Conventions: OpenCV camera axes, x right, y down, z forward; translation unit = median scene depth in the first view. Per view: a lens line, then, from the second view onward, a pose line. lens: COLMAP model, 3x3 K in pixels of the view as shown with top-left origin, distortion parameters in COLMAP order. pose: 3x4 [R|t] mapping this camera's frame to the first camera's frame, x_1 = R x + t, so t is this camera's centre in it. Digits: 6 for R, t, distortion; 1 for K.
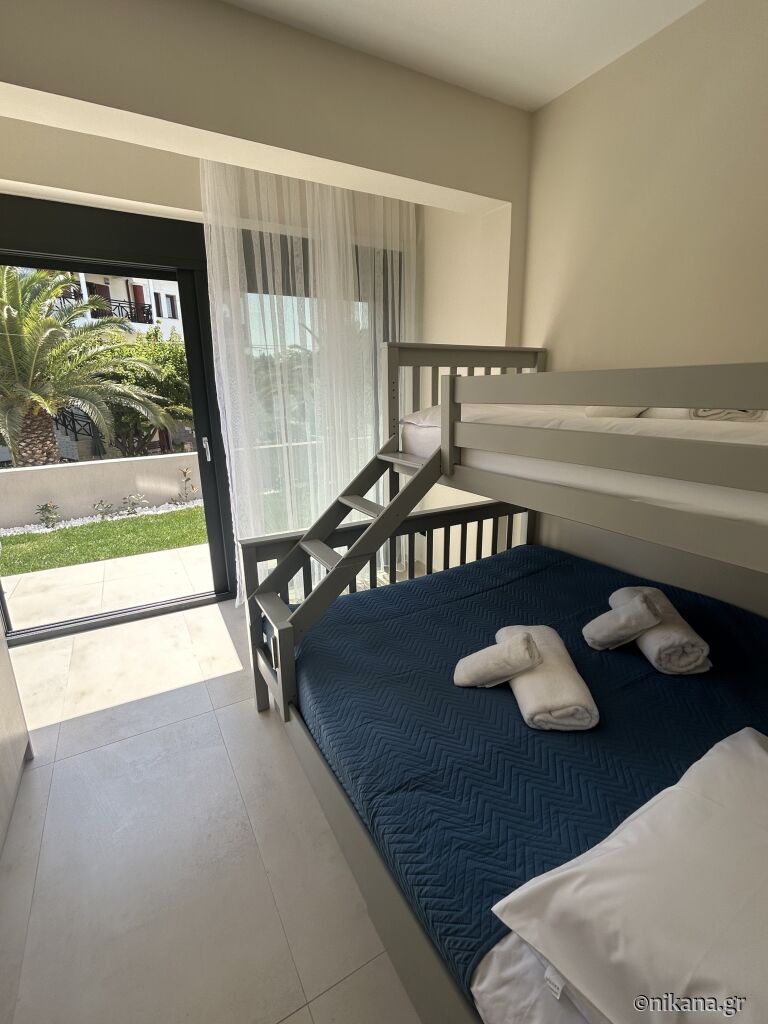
lens RADIAL K [[452.8, 0, 384.3], [0, 452.8, 506.9], [0, 0, 1]] dist [-0.008843, 0.003233]
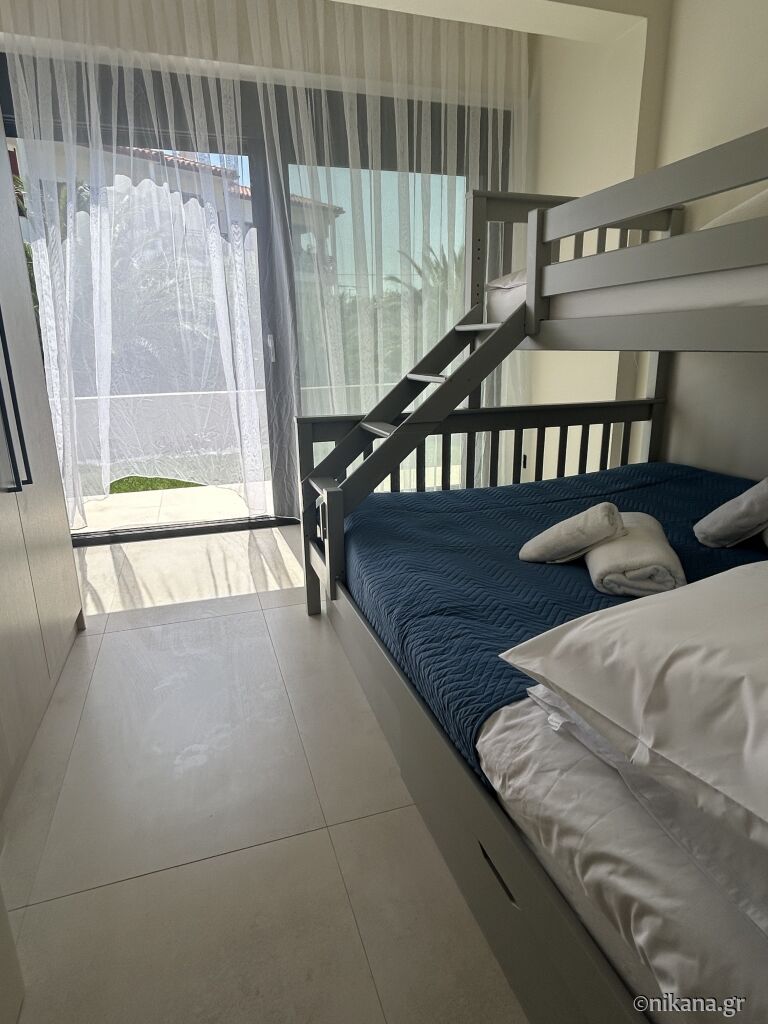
lens RADIAL K [[577.6, 0, 388.6], [0, 577.6, 506.6], [0, 0, 1]] dist [-0.018602, 0.012185]
pose [[0.980823, 0.048743, -0.188708, 0.095109], [-0.045838, 0.998754, 0.019729, 0.238024], [0.189435, -0.010701, 0.981835, -0.105018]]
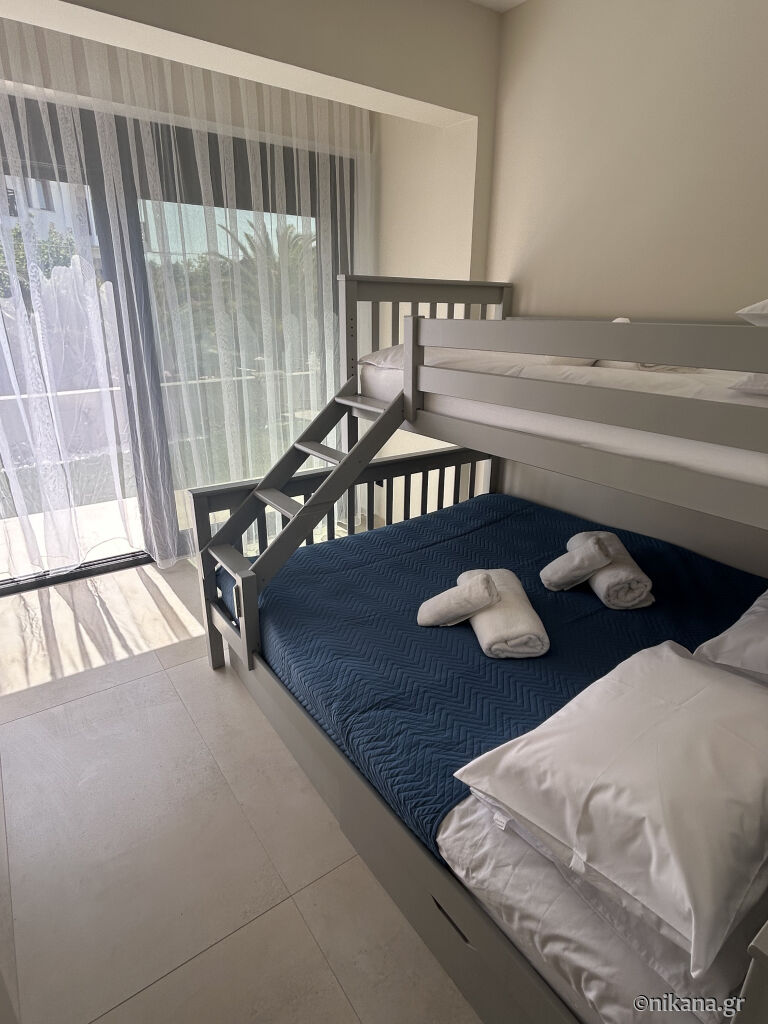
lens RADIAL K [[545.0, 0, 384.6], [0, 545.0, 504.1], [0, 0, 1]] dist [-0.005832, -0.000111]
pose [[0.994106, -0.012888, 0.107640, -0.043687], [0.003399, 0.996126, 0.087873, 0.006091], [-0.108355, -0.086989, 0.990299, -0.171382]]
